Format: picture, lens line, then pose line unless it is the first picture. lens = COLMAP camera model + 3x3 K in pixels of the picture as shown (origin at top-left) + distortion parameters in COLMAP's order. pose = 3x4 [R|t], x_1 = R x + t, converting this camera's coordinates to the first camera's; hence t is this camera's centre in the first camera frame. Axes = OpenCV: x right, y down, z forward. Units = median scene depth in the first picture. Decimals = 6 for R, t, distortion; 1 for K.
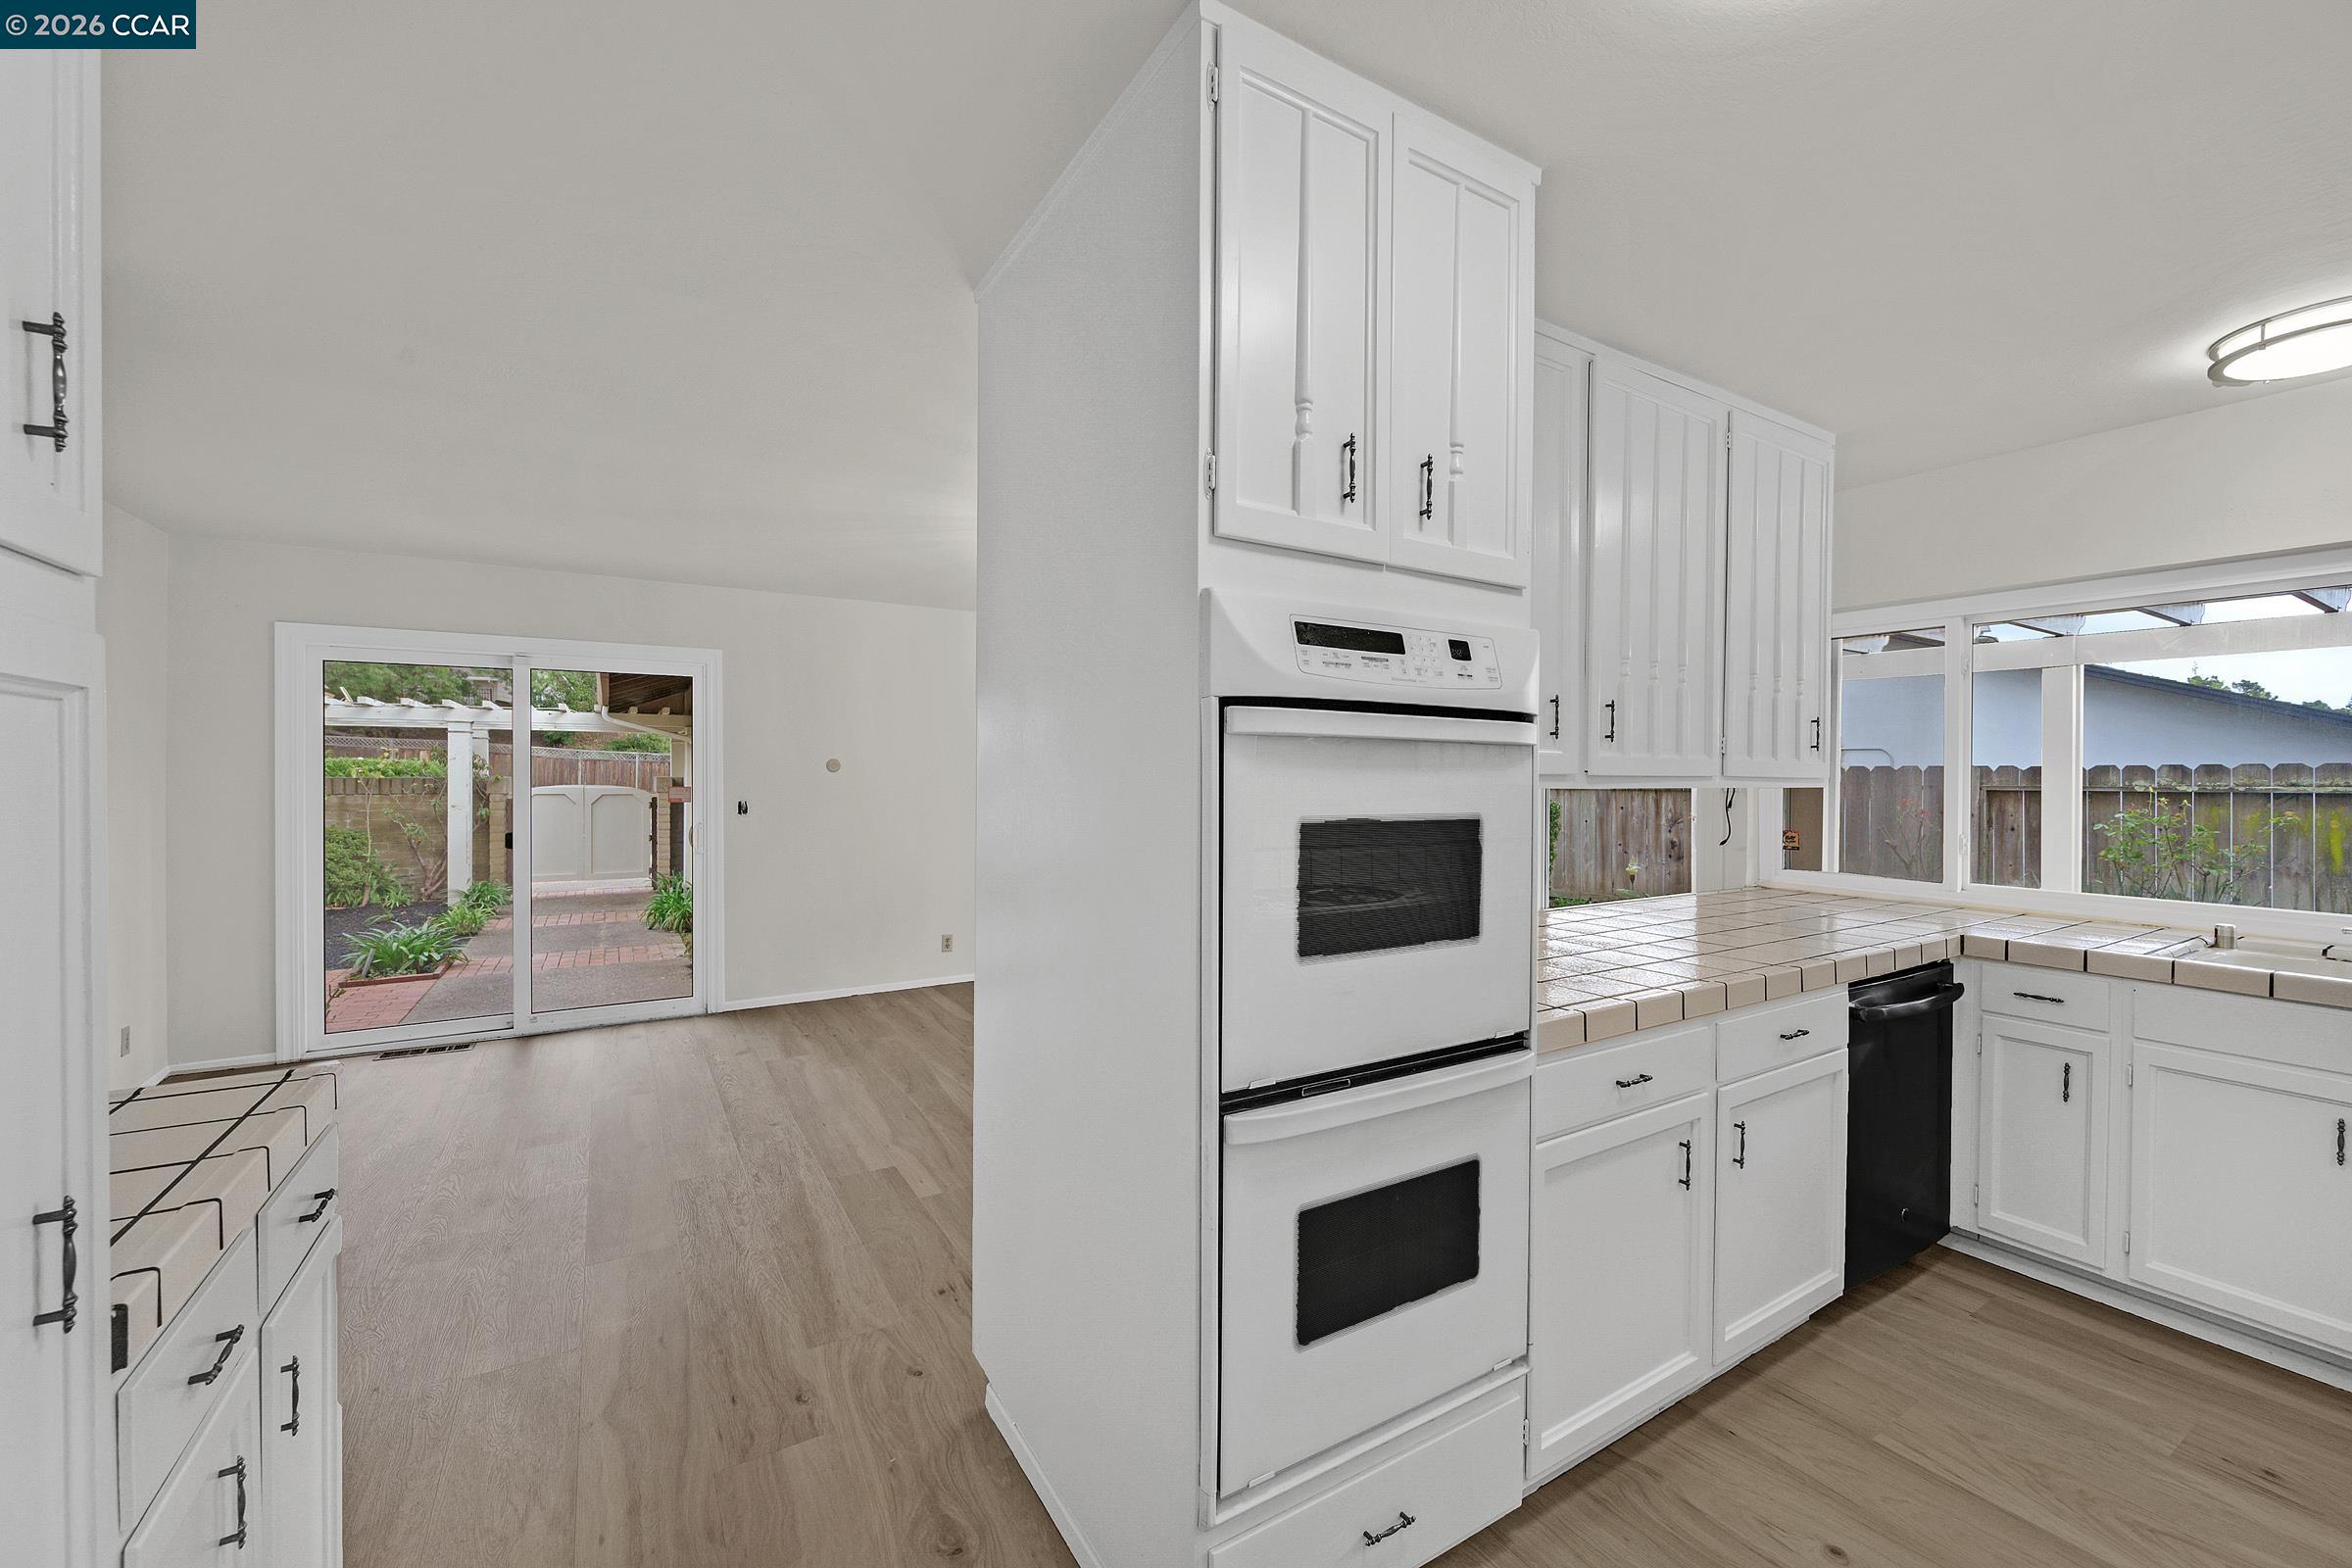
lens RADIAL K [[945.7, 0, 1180.8], [0, 945.7, 791.0], [0, 0, 1]] dist [-0.005668, 0.000644]
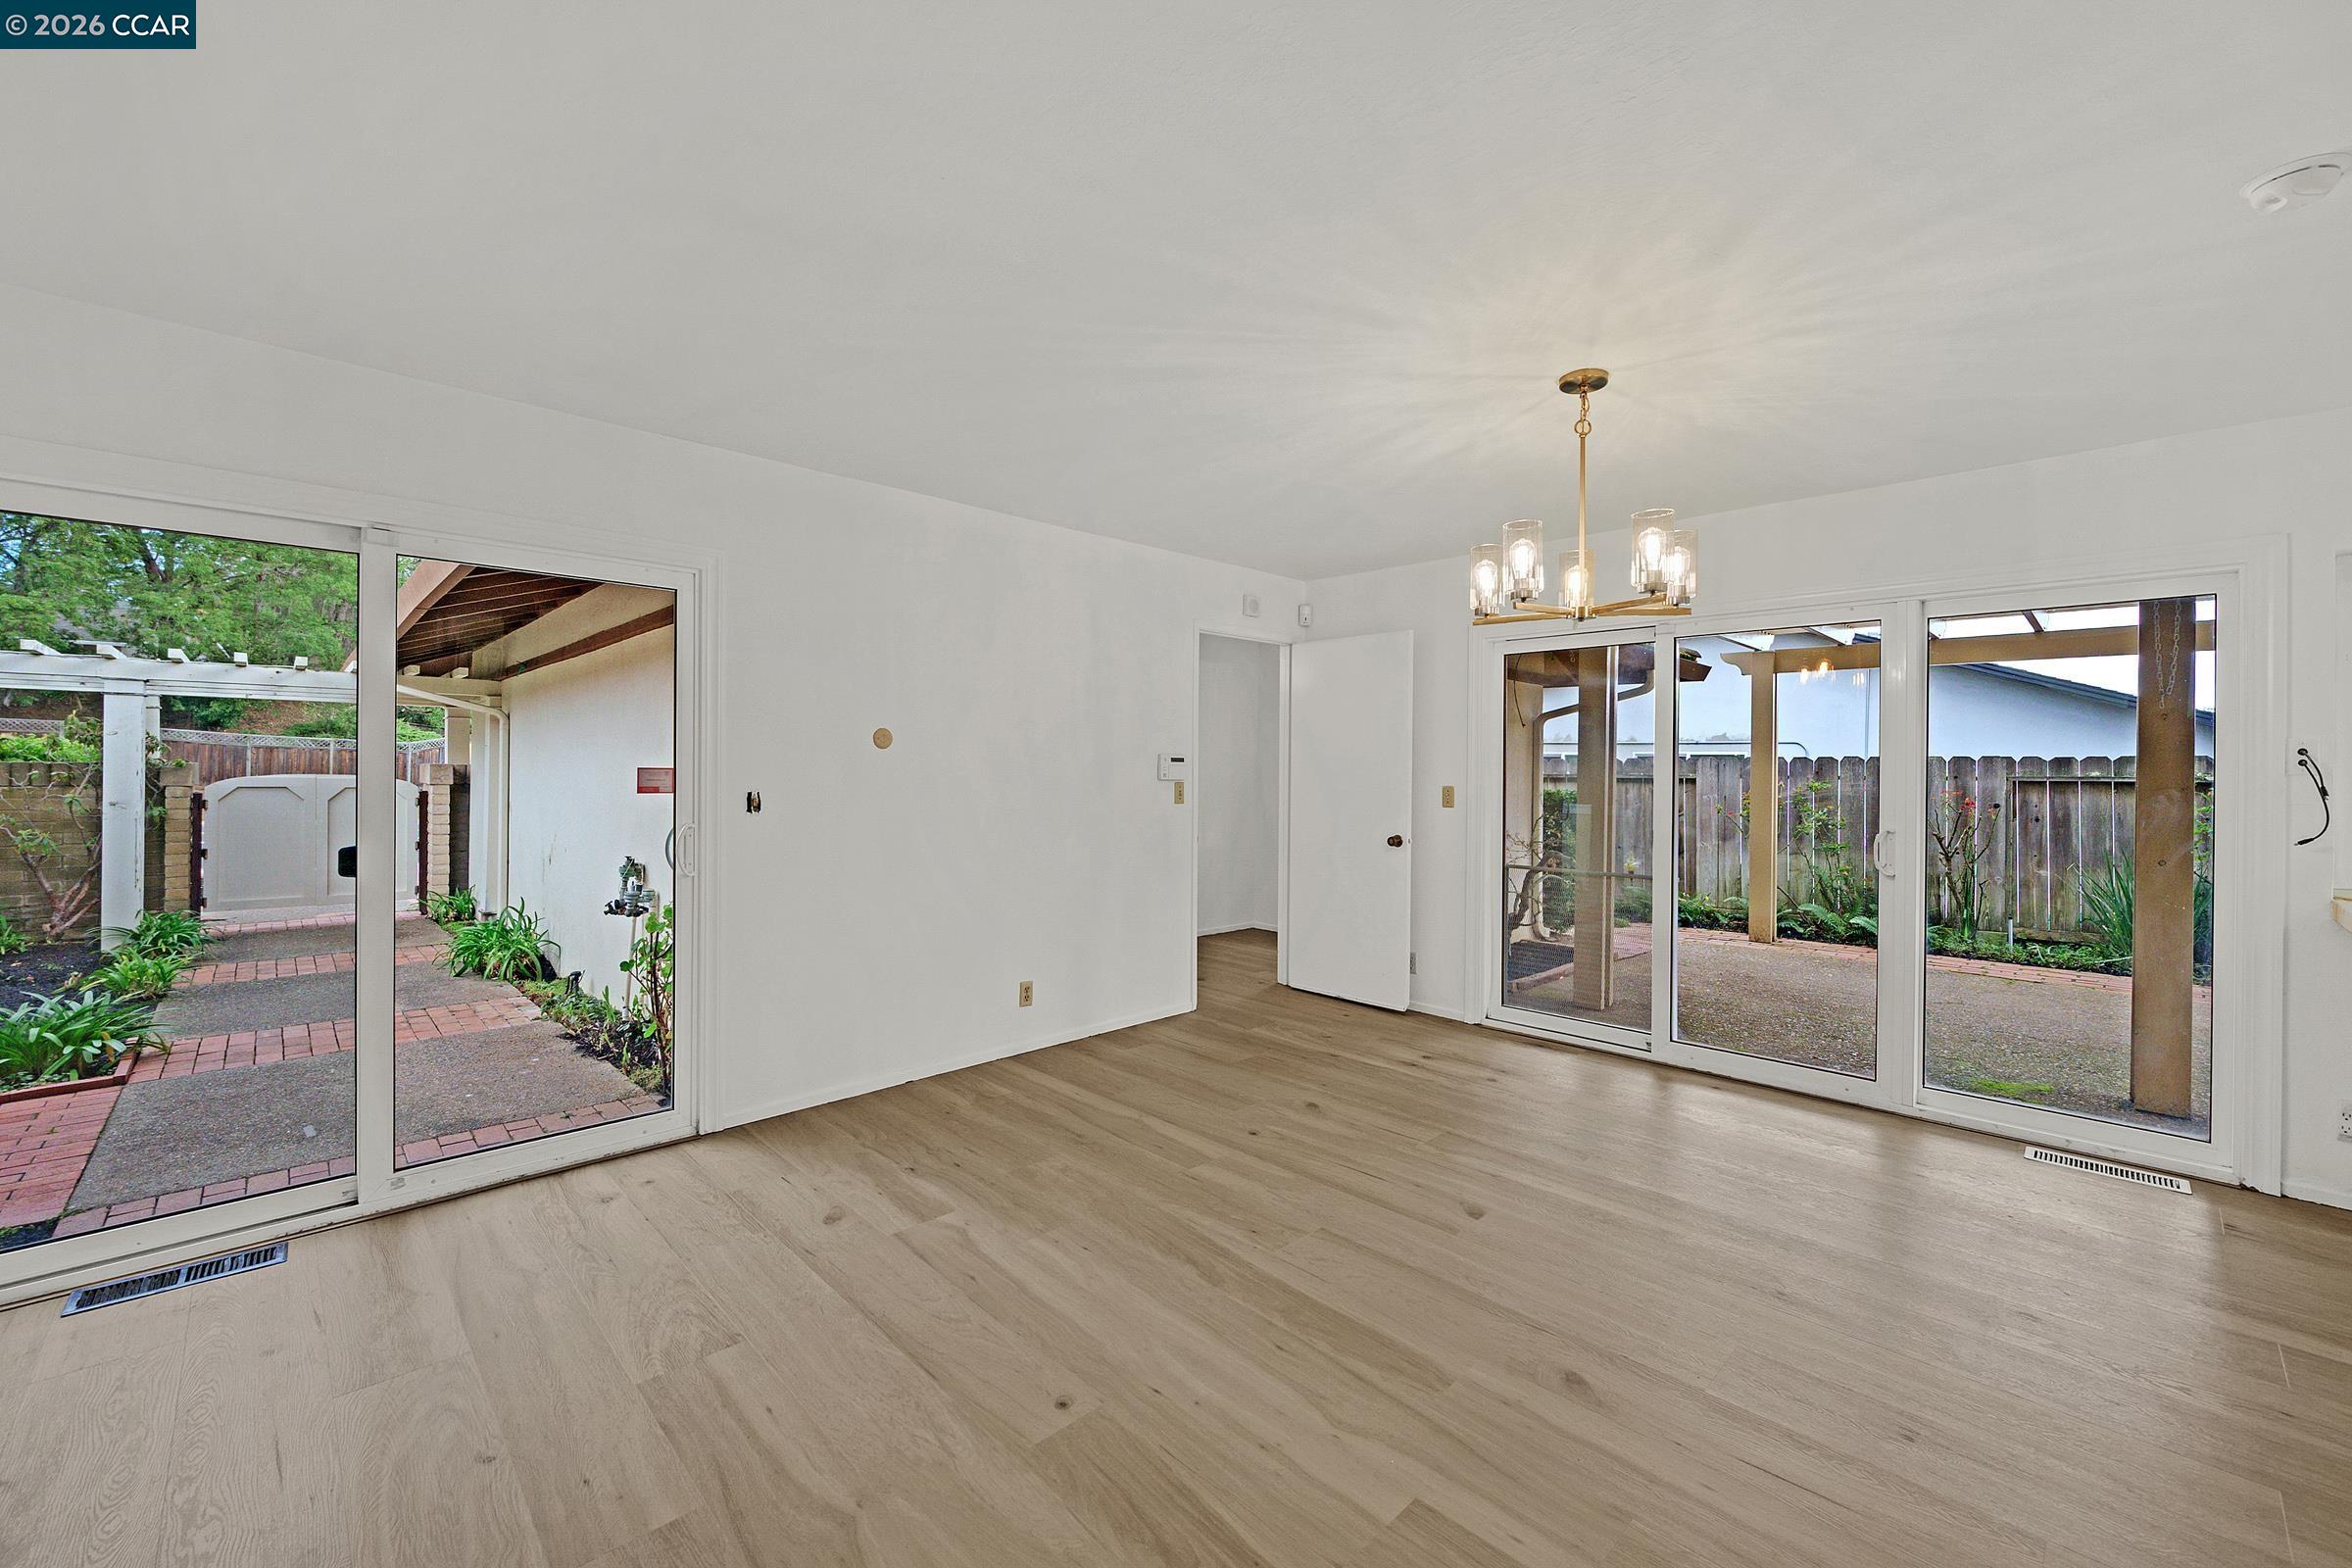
lens RADIAL K [[945.7, 0, 1178.1], [0, 945.7, 776.8], [0, 0, 1]] dist [-0.005668, 0.000644]
pose [[0.974665, 0.002458, 0.223655, -0.582067], [-0.000023, 0.999941, -0.010888, 0.013797], [-0.223668, 0.010607, 0.974608, 0.565785]]
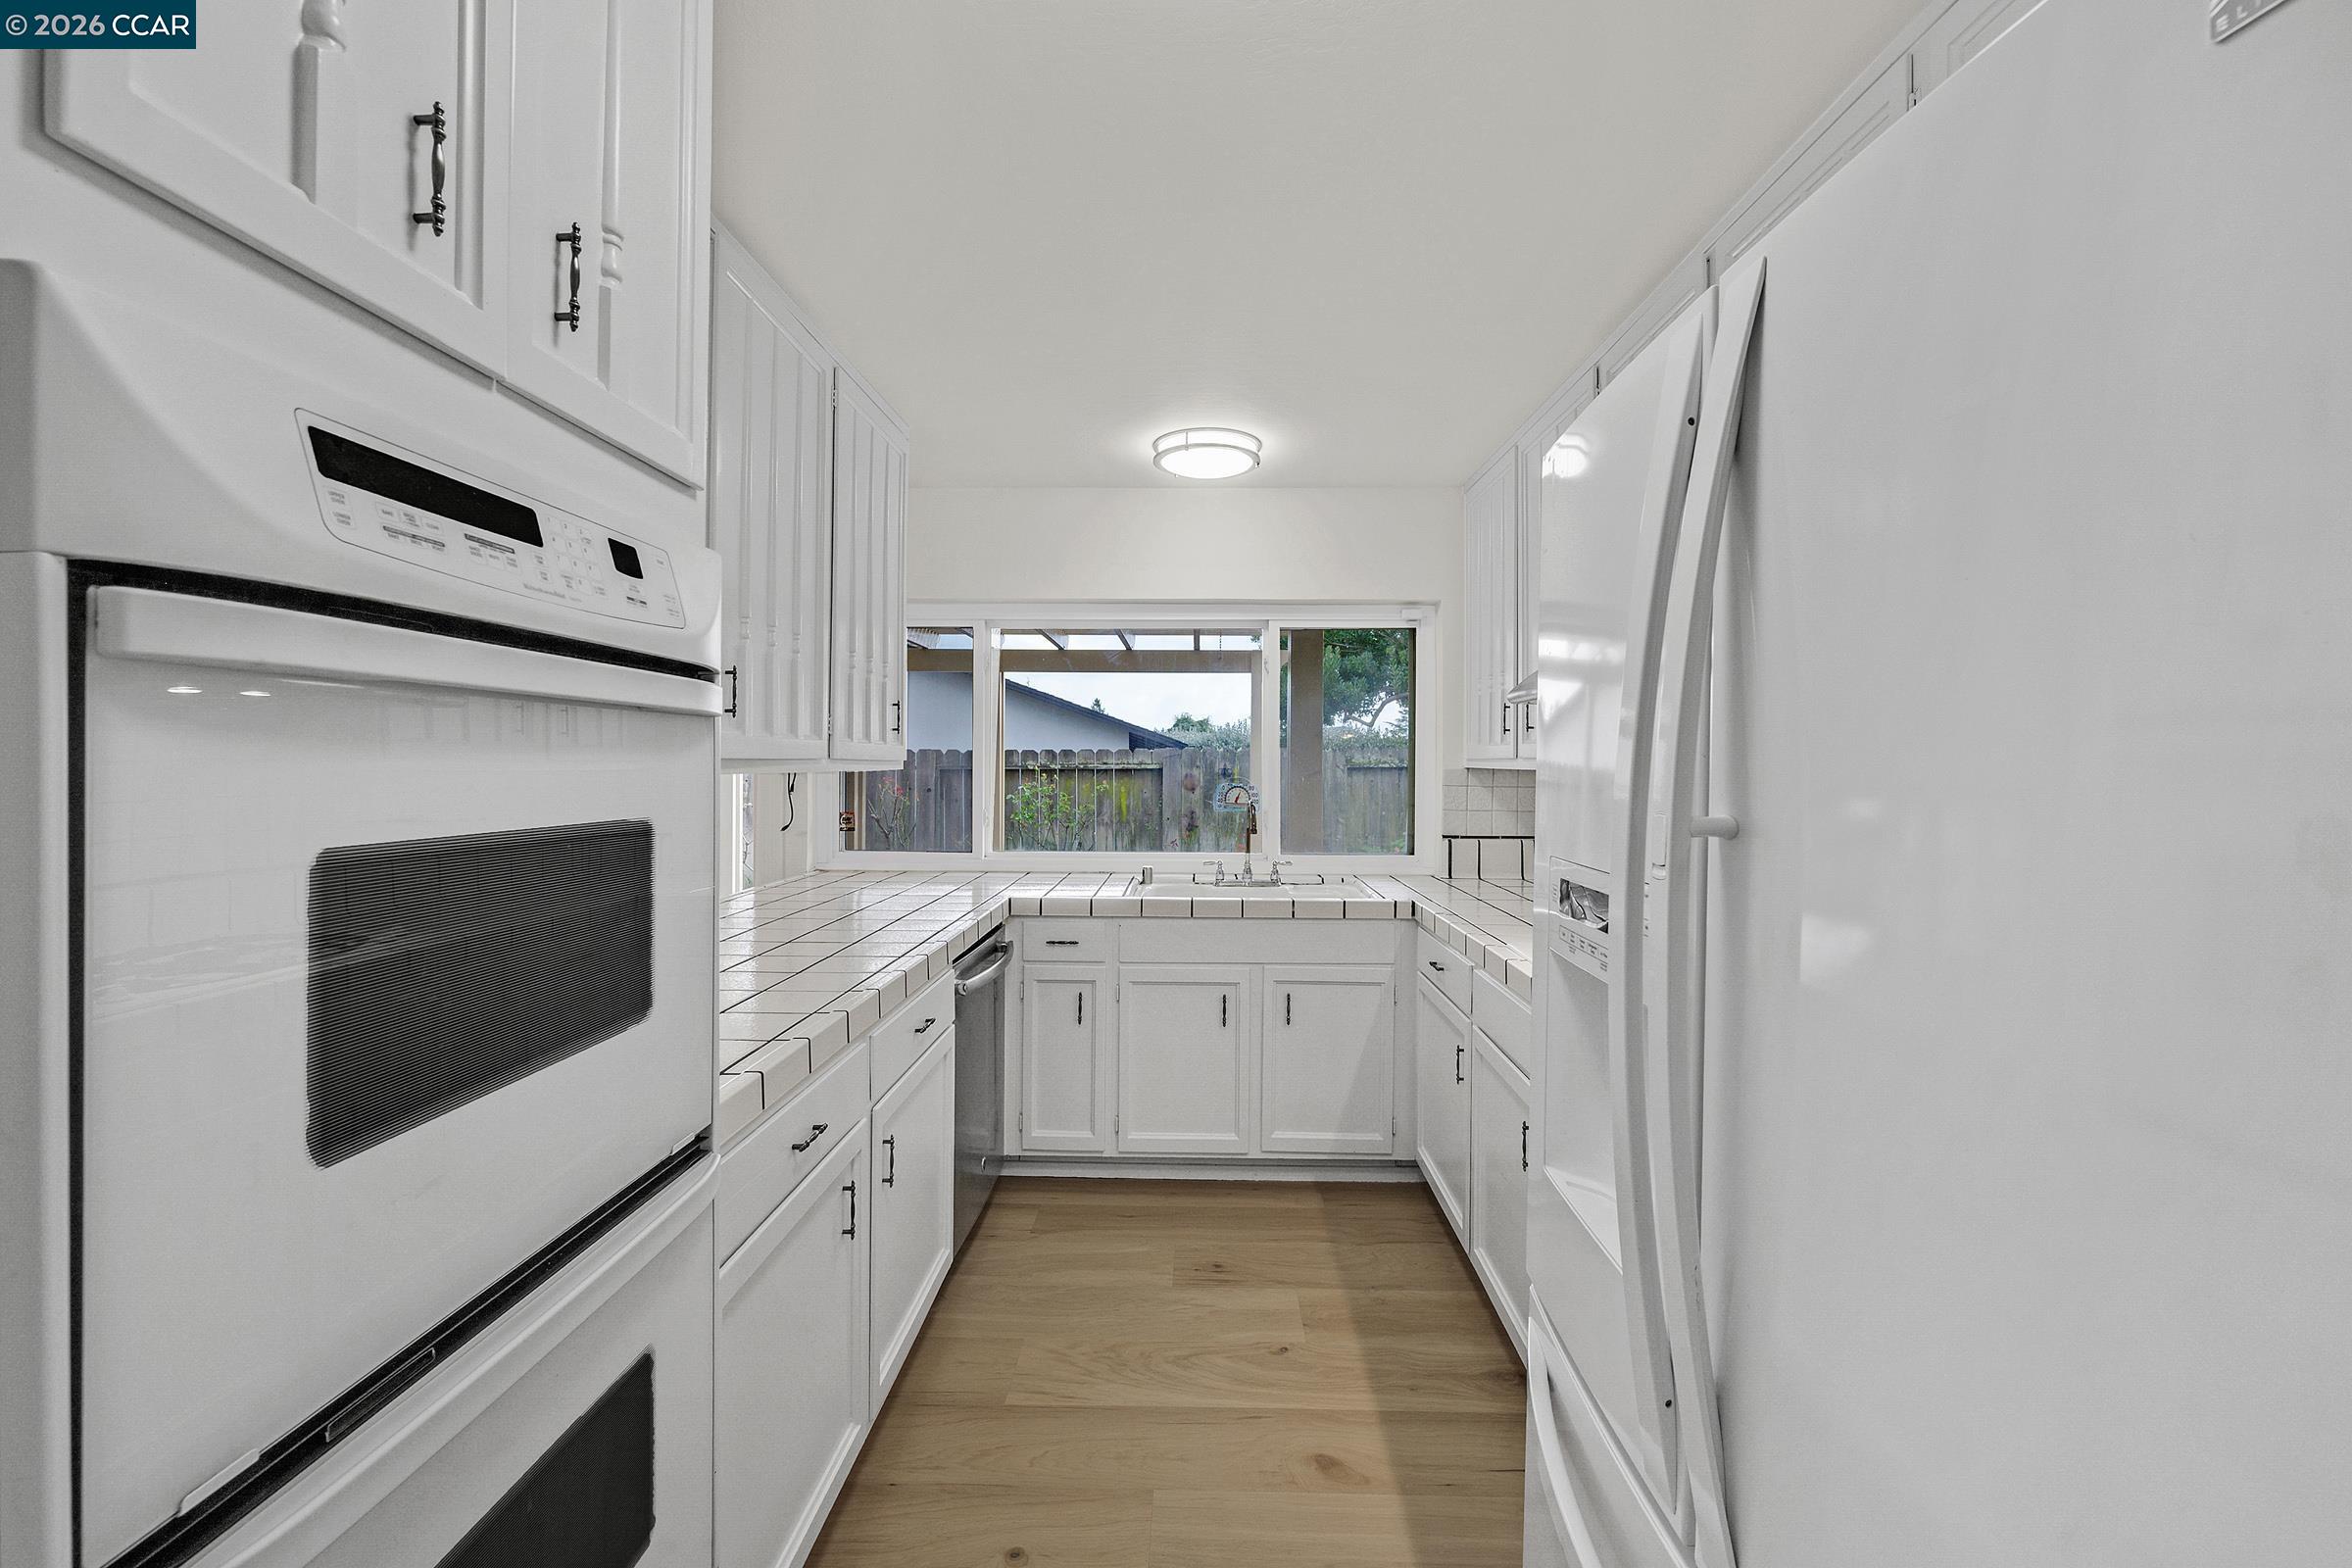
lens RADIAL K [[945.7, 0, 1196.4], [0, 945.7, 759.0], [0, 0, 1]] dist [-0.005668, 0.000644]
pose [[0.531144, -0.001542, 0.847280, -0.020197], [0.013862, 0.999880, -0.006870, -0.004413], [-0.847168, 0.015394, 0.531102, 0.211358]]
